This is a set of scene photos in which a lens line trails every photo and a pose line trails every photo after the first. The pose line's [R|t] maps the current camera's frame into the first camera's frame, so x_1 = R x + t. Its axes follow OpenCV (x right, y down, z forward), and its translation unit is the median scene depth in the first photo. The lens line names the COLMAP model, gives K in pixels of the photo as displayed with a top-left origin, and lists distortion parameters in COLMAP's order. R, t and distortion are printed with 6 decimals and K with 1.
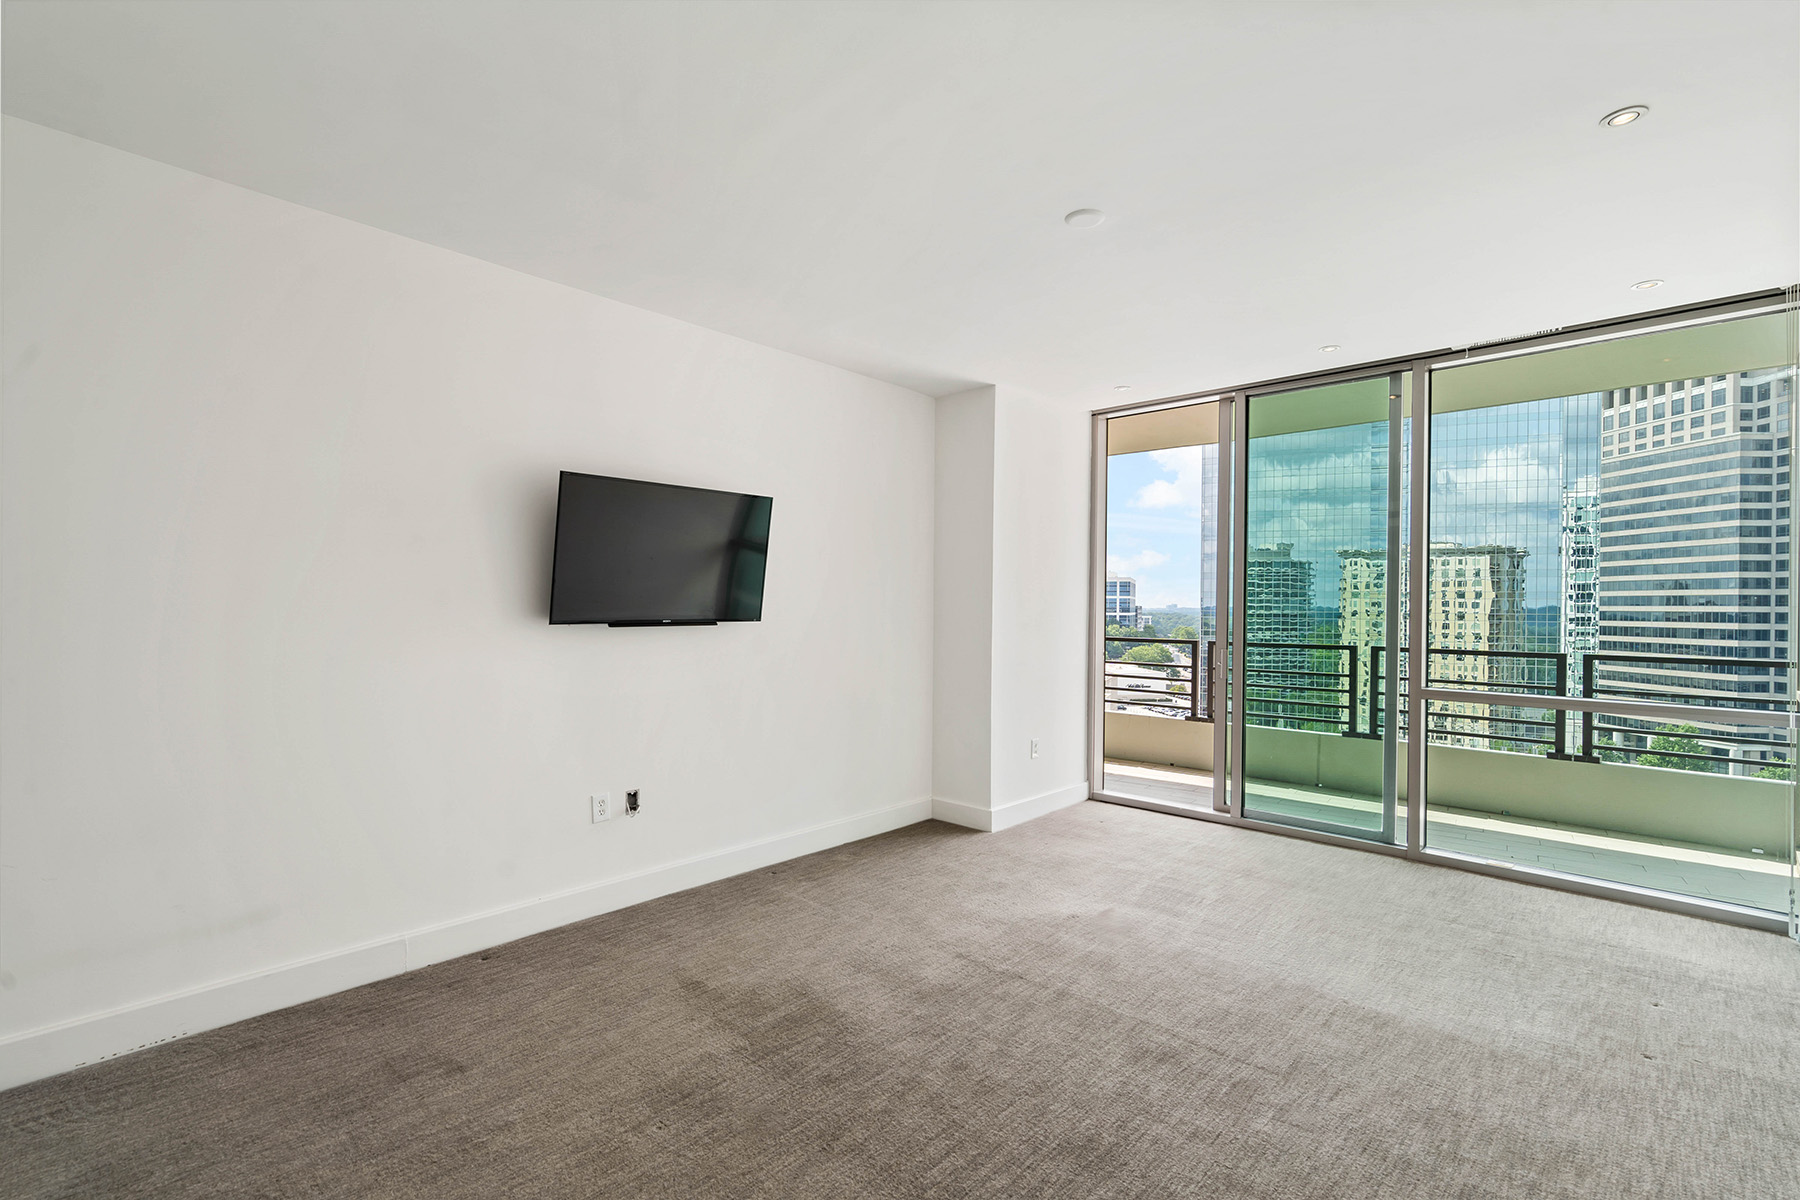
lens RADIAL K [[836.0, 0, 914.2], [0, 836.0, 604.5], [0, 0, 1]] dist [0.006630, 0.000682]
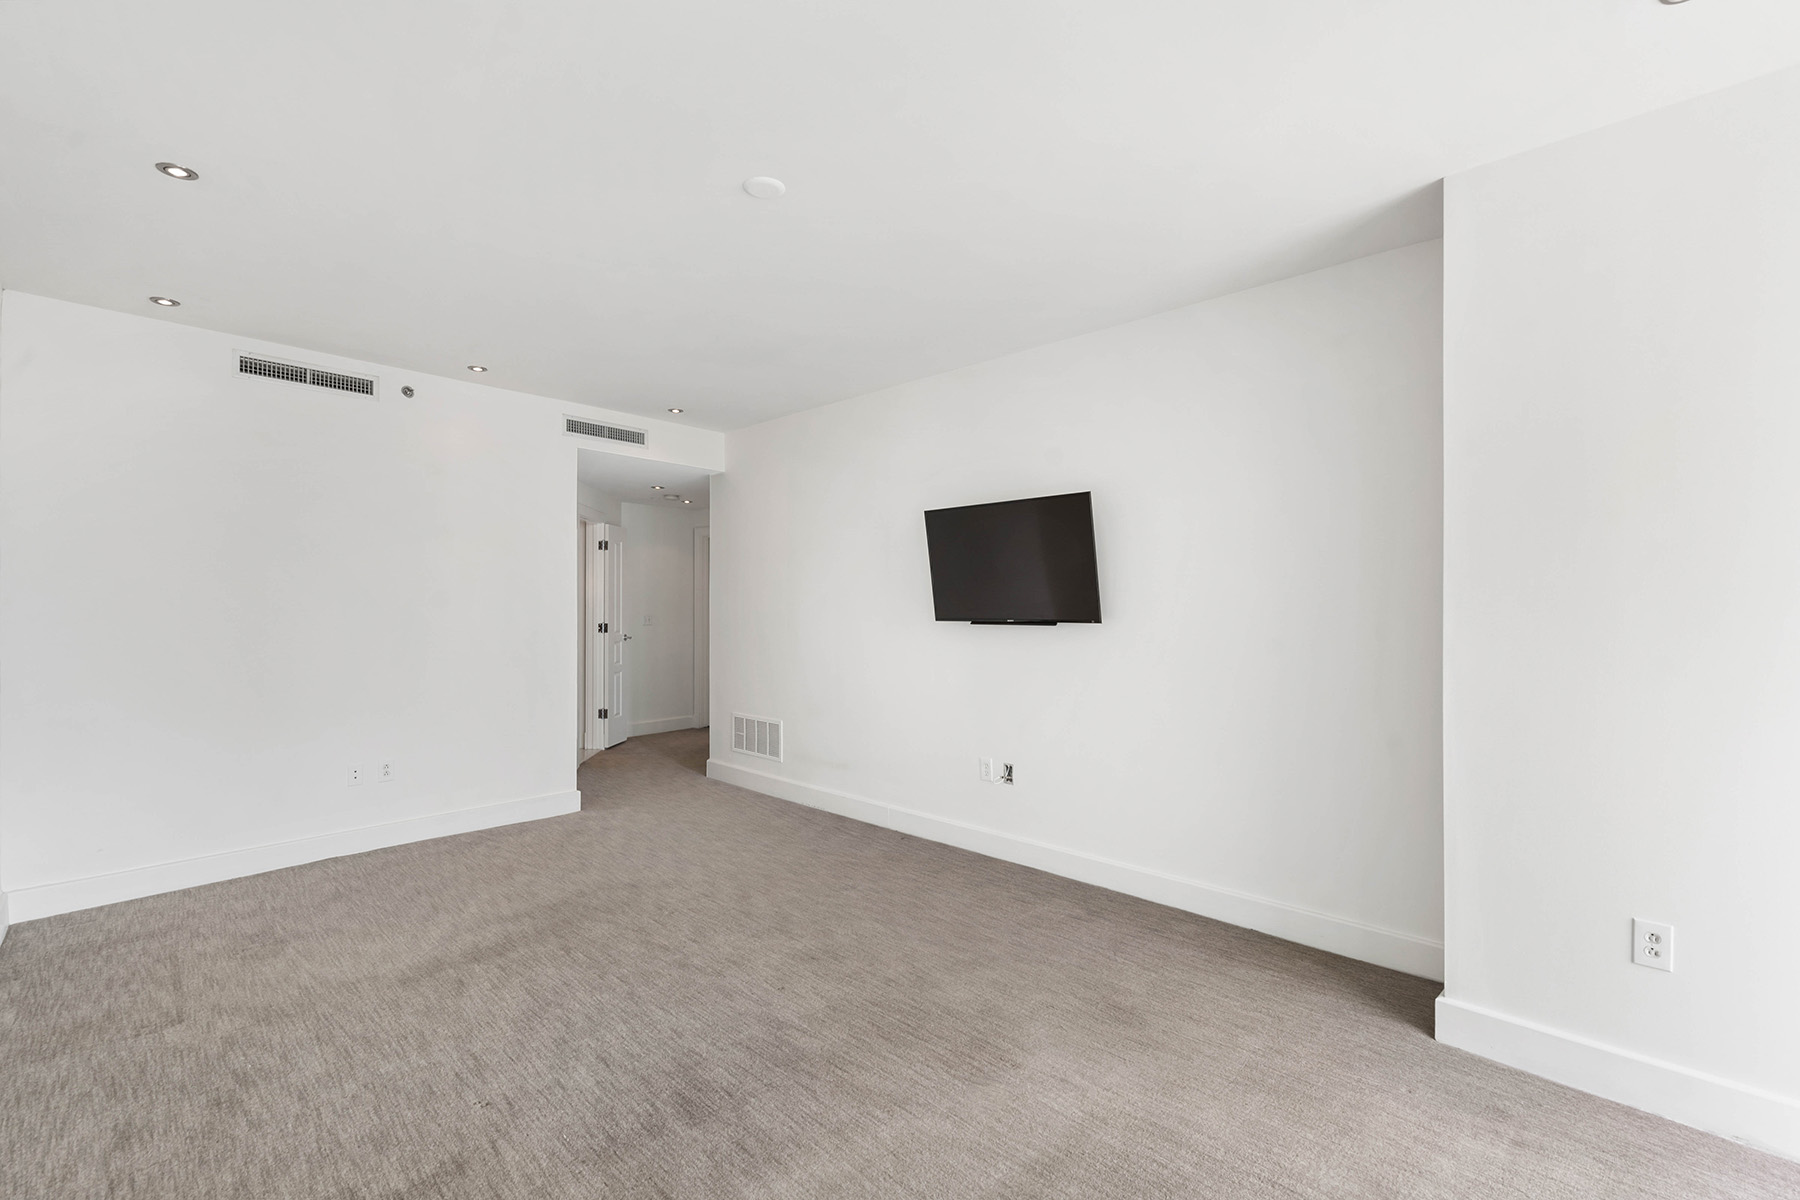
lens RADIAL K [[836.0, 0, 894.1], [0, 836.0, 601.6], [0, 0, 1]] dist [0.006630, 0.000682]
pose [[-0.089719, -0.016664, -0.995828, 0.858671], [-0.001122, 0.999861, -0.016630, 0.012859], [0.995967, -0.000374, -0.089725, 0.946364]]
